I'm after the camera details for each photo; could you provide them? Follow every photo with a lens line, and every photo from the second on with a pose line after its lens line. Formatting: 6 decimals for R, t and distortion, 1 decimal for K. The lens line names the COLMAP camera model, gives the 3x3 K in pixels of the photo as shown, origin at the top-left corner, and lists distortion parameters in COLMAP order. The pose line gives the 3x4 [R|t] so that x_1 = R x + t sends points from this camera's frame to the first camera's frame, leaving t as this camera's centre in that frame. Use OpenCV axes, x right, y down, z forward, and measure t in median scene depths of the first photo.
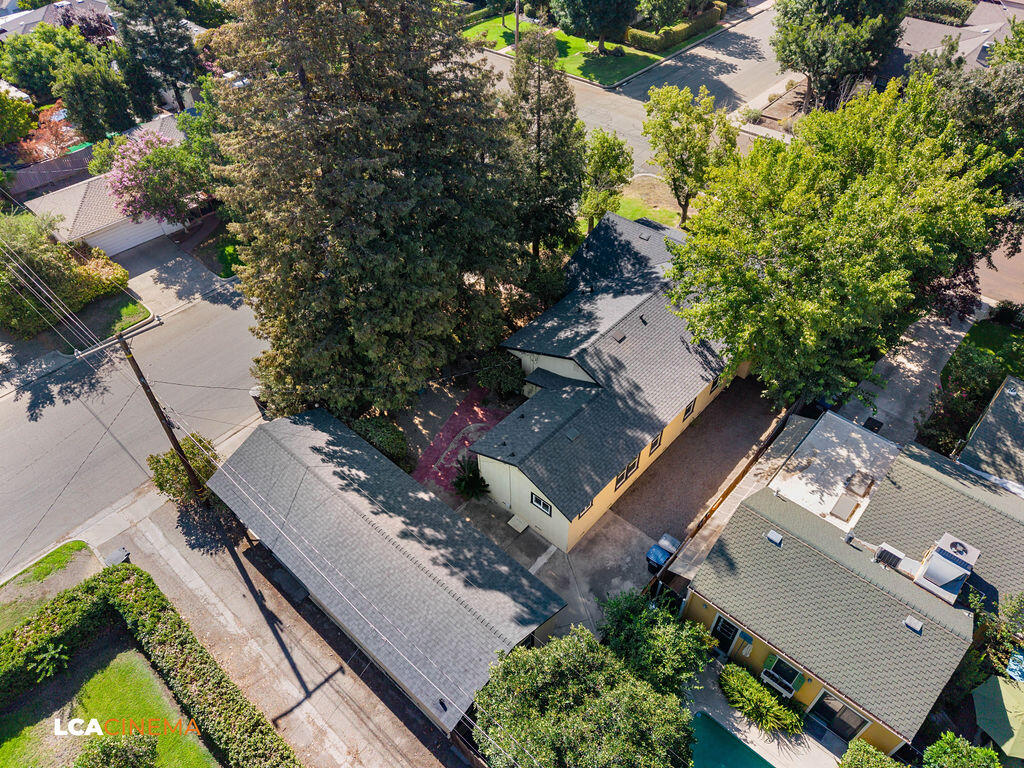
lens RADIAL K [[692.0, 0, 507.4], [0, 692.0, 377.8], [0, 0, 1]] dist [0.030856, -0.022095]
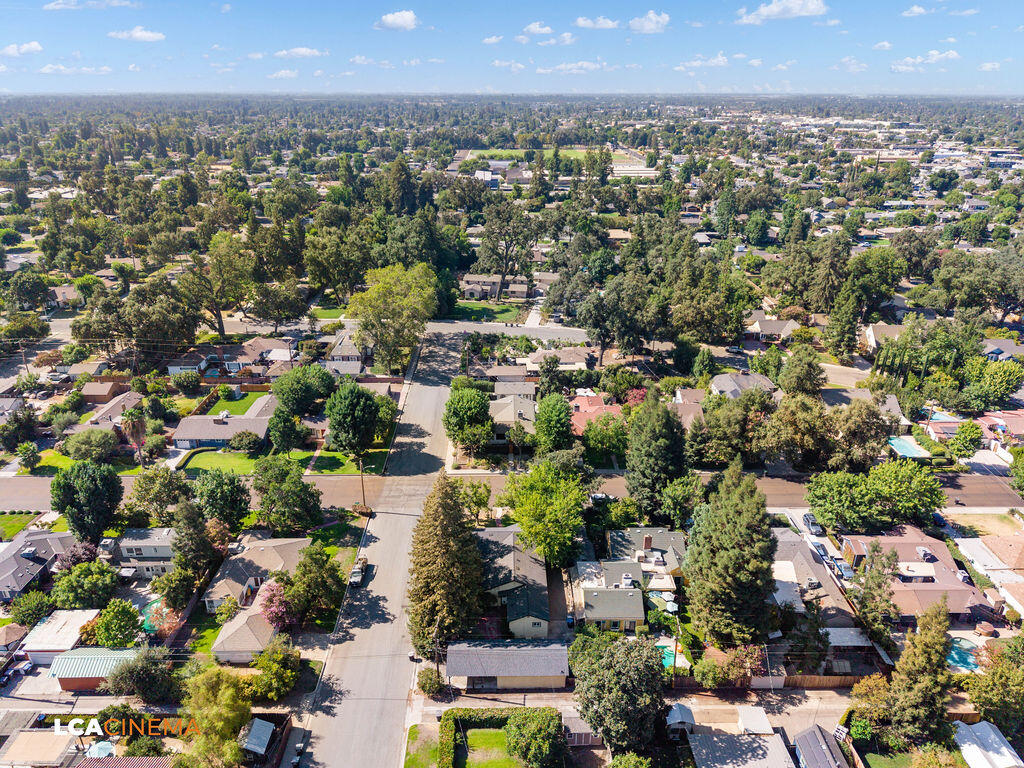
lens RADIAL K [[692.0, 0, 513.6], [0, 692.0, 381.9], [0, 0, 1]] dist [0.030856, -0.022095]
pose [[0.730291, -0.256919, 0.632983, -1.729598], [0.463062, 0.867400, -0.182183, -0.246716], [-0.502243, 0.426157, 0.752424, -1.795026]]
